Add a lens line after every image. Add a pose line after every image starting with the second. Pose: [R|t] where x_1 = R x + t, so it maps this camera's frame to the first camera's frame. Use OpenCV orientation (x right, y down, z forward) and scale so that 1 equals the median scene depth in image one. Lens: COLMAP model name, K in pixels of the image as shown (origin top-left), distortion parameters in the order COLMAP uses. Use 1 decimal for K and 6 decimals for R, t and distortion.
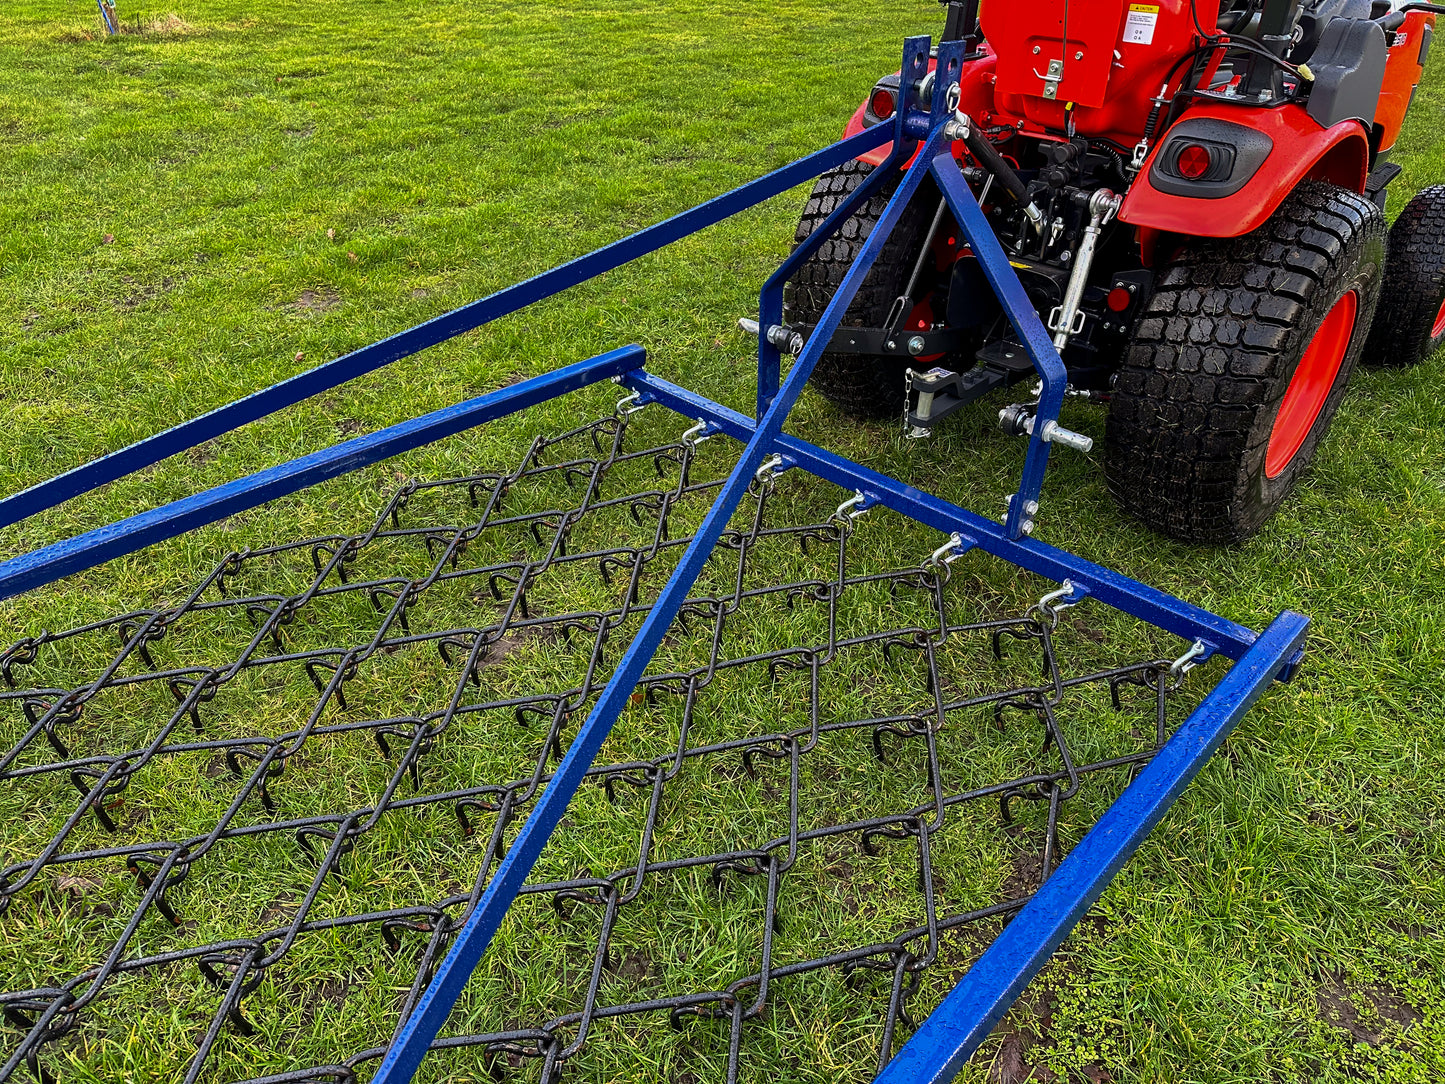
lens RADIAL K [[1087.2, 0, 725.2], [0, 1087.2, 545.5], [0, 0, 1]] dist [0.036085, 0.002249]
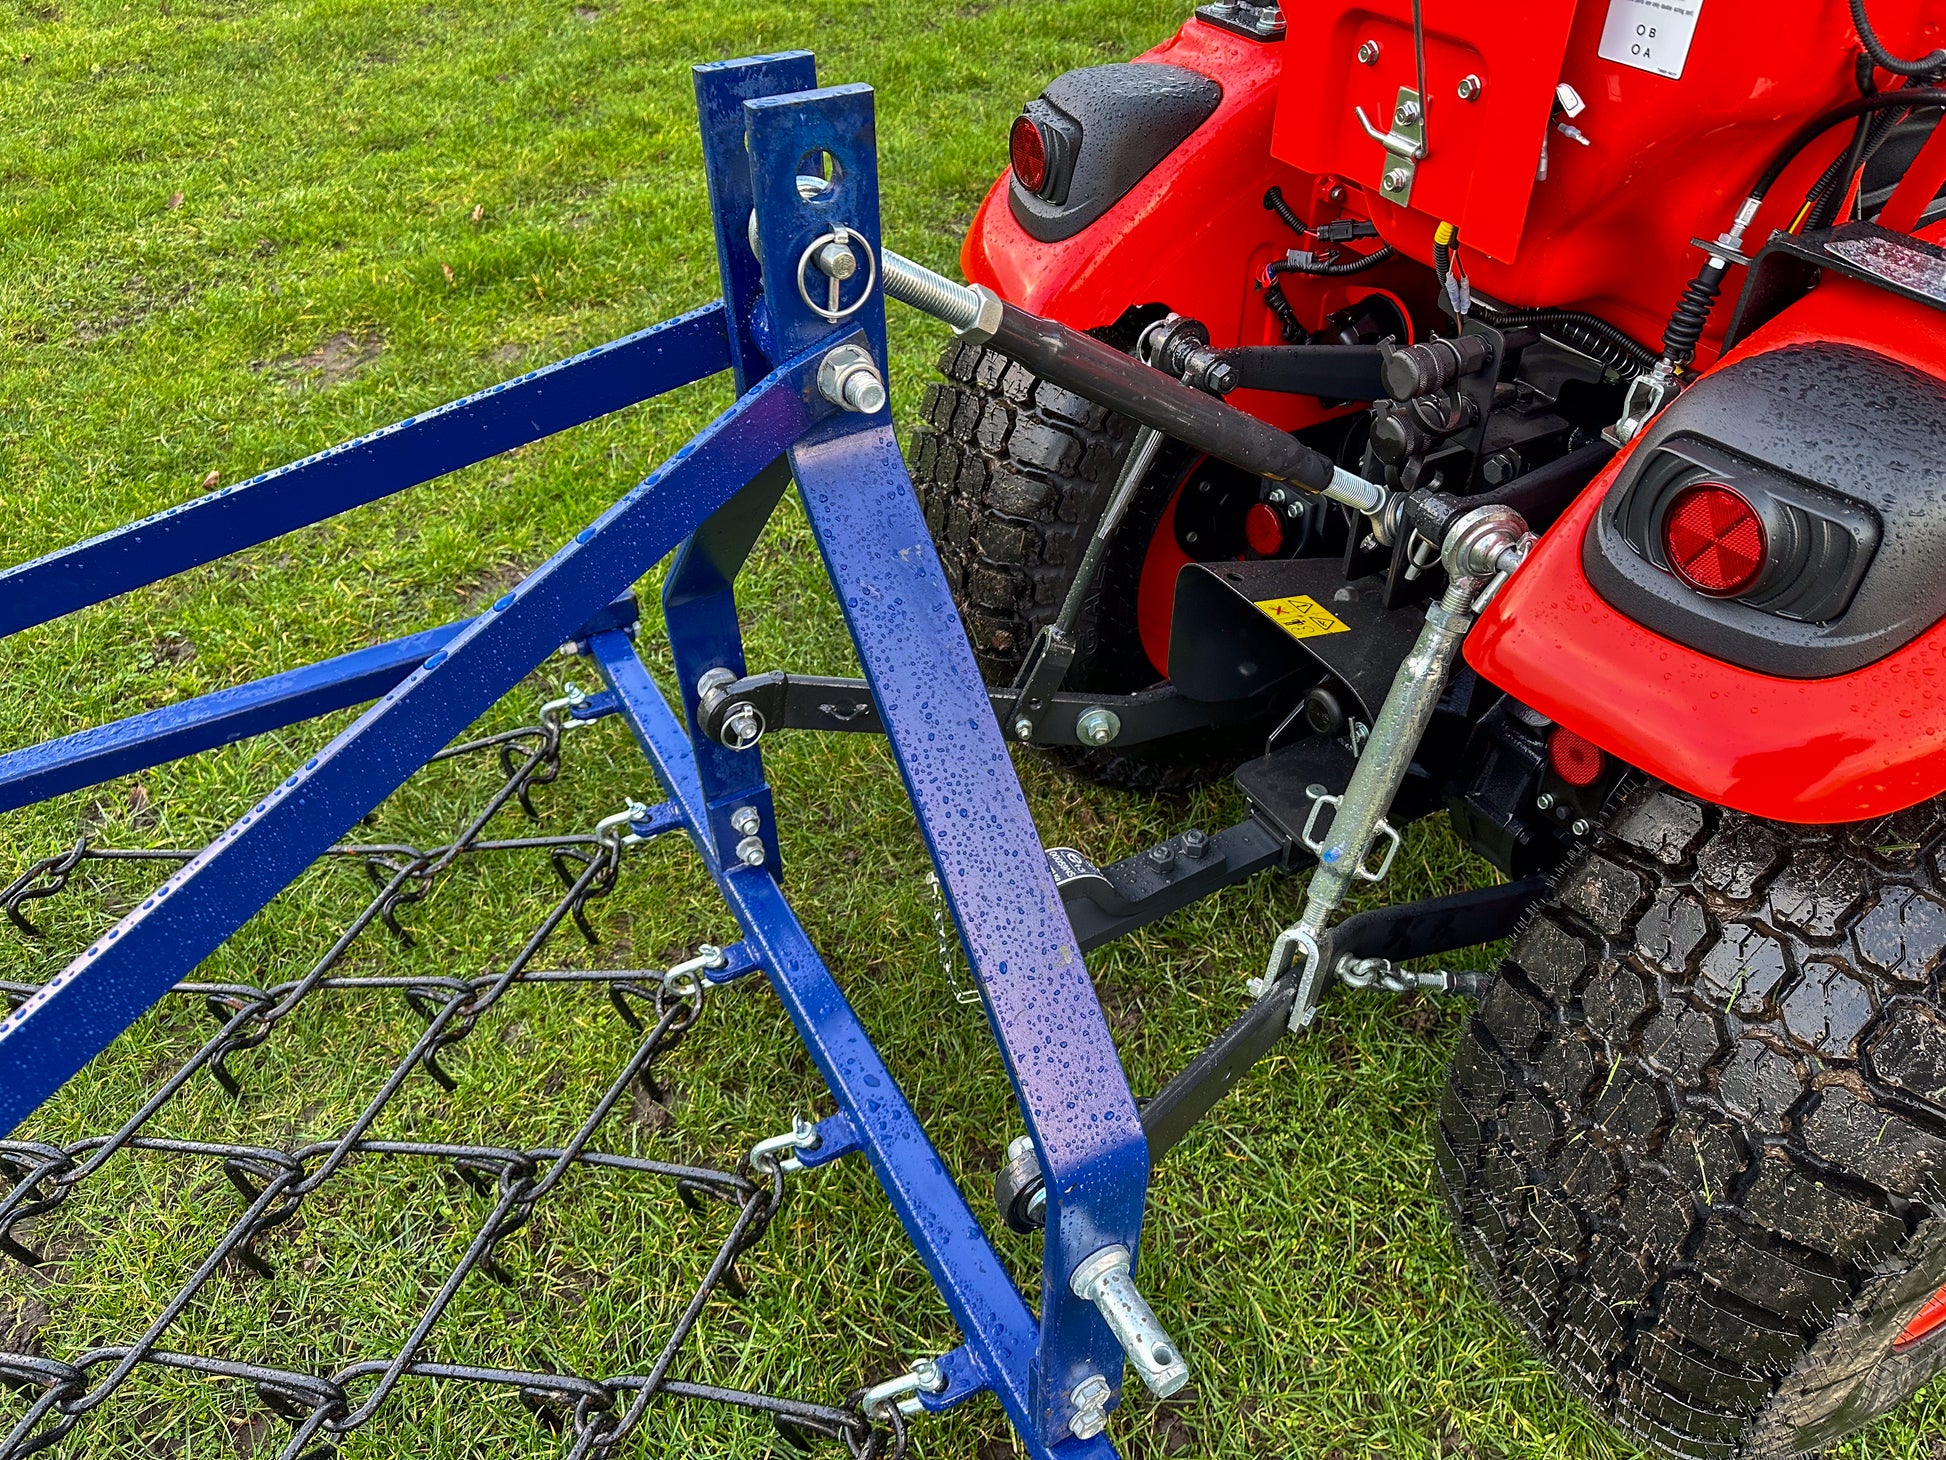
lens RADIAL K [[1416.0, 0, 961.7], [0, 1416.0, 735.8], [0, 0, 1]] dist [0.033040, -0.042206]
pose [[0.946255, 0.172923, -0.273311, 0.323155], [-0.133104, 0.978395, 0.158197, -0.304782], [0.294762, -0.113316, 0.948828, 0.542652]]
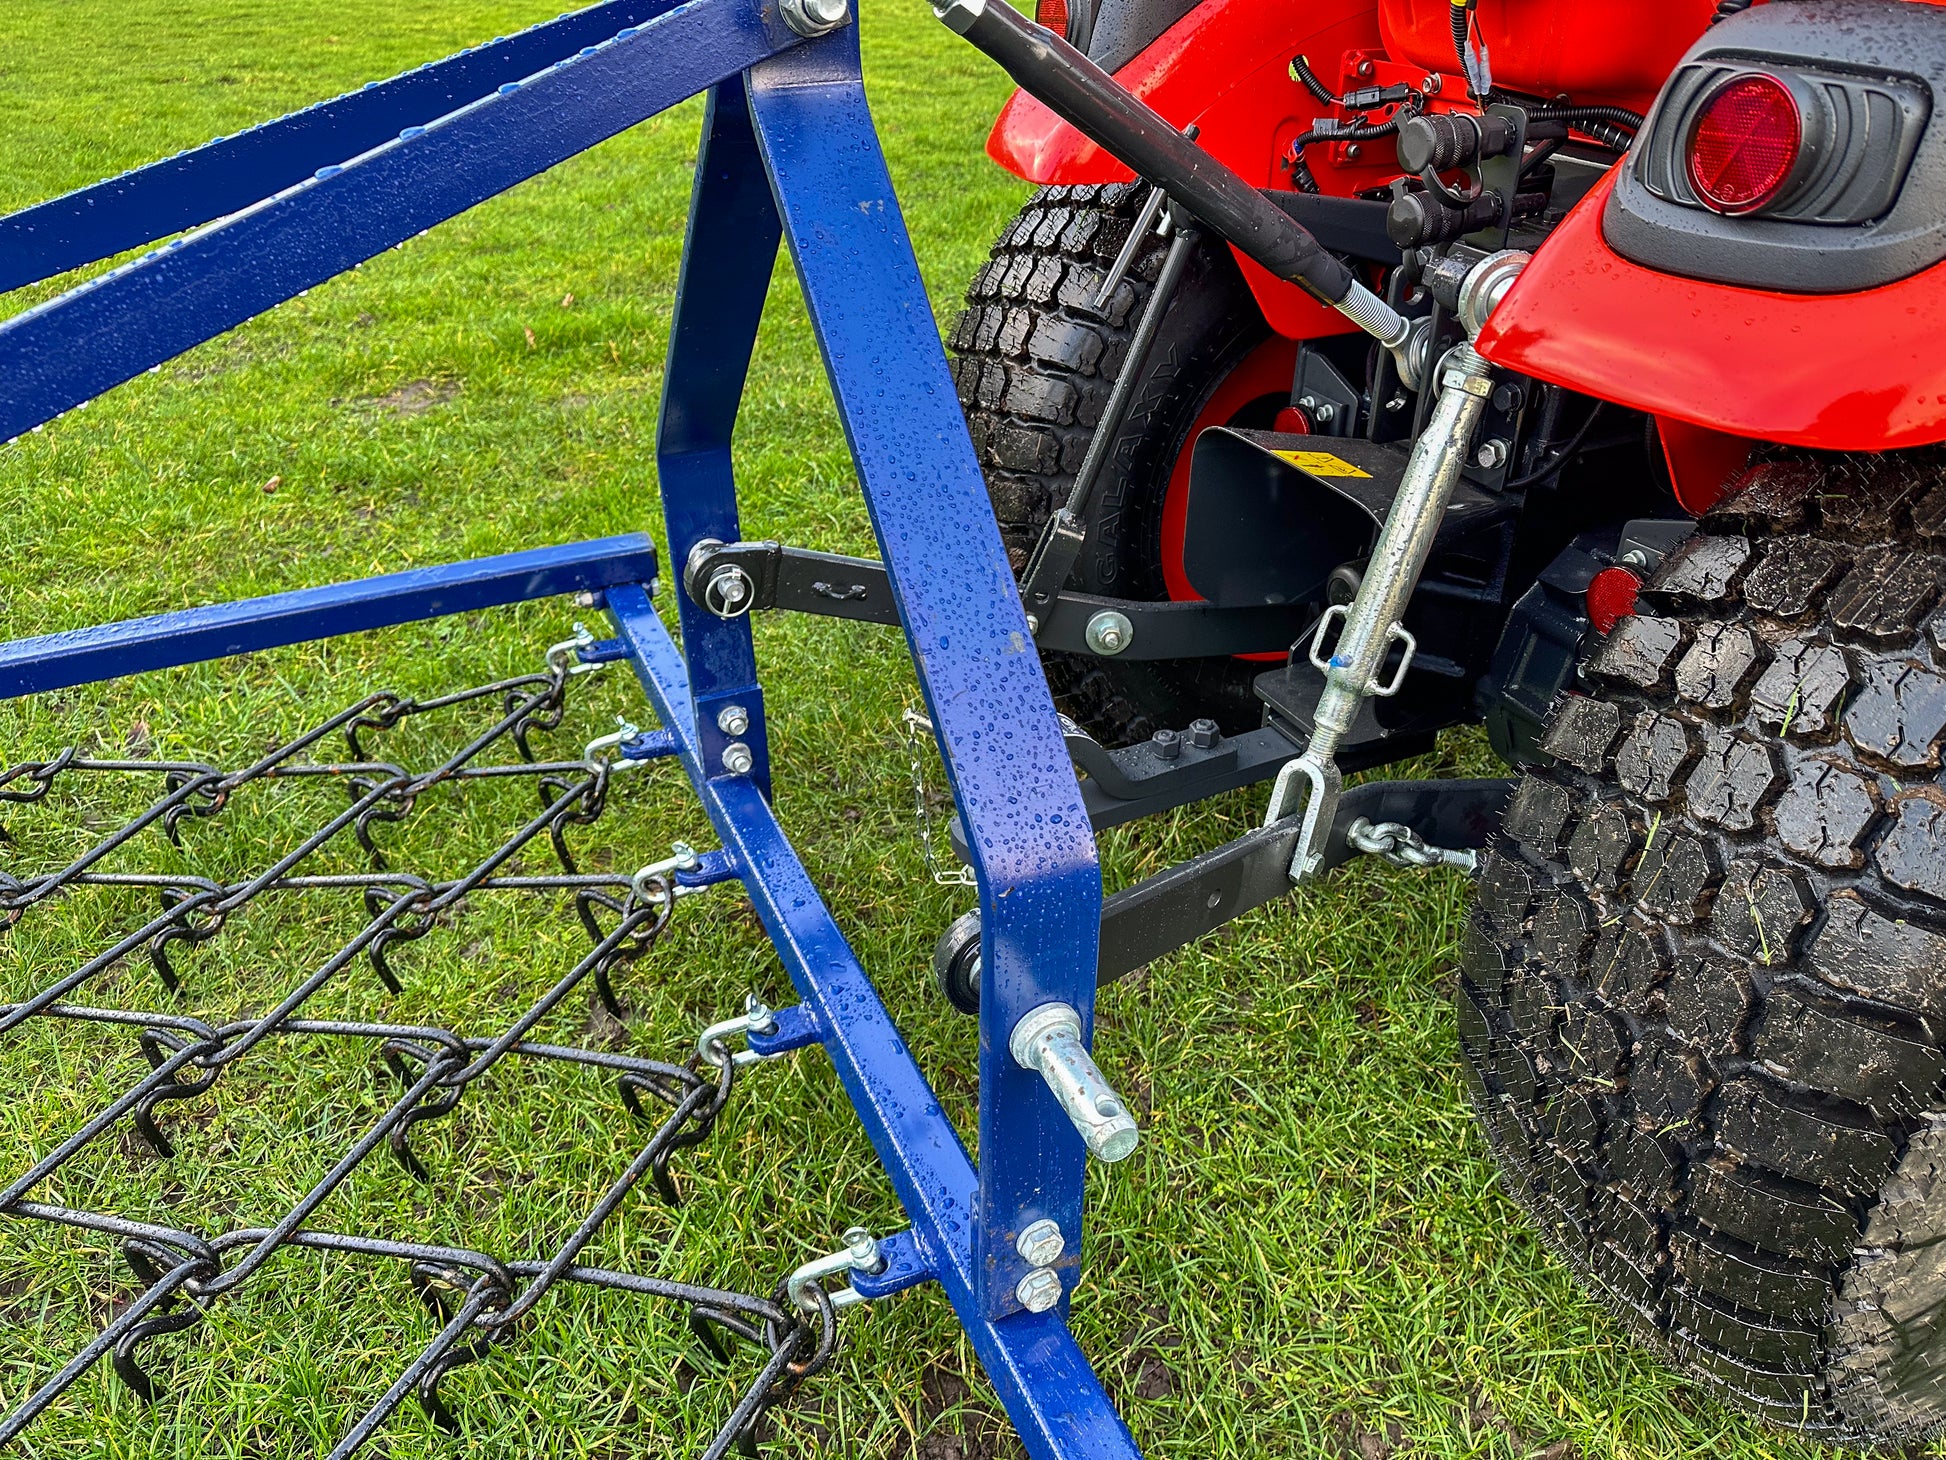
lens RADIAL K [[1411.0, 0, 966.5], [0, 1411.0, 728.9], [0, 0, 1]] dist [0.028823, -0.035731]
pose [[0.922001, 0.173067, -0.346354, 0.364987], [-0.179870, 0.983609, 0.012674, -0.172452], [0.342871, 0.050614, 0.938018, 0.585715]]
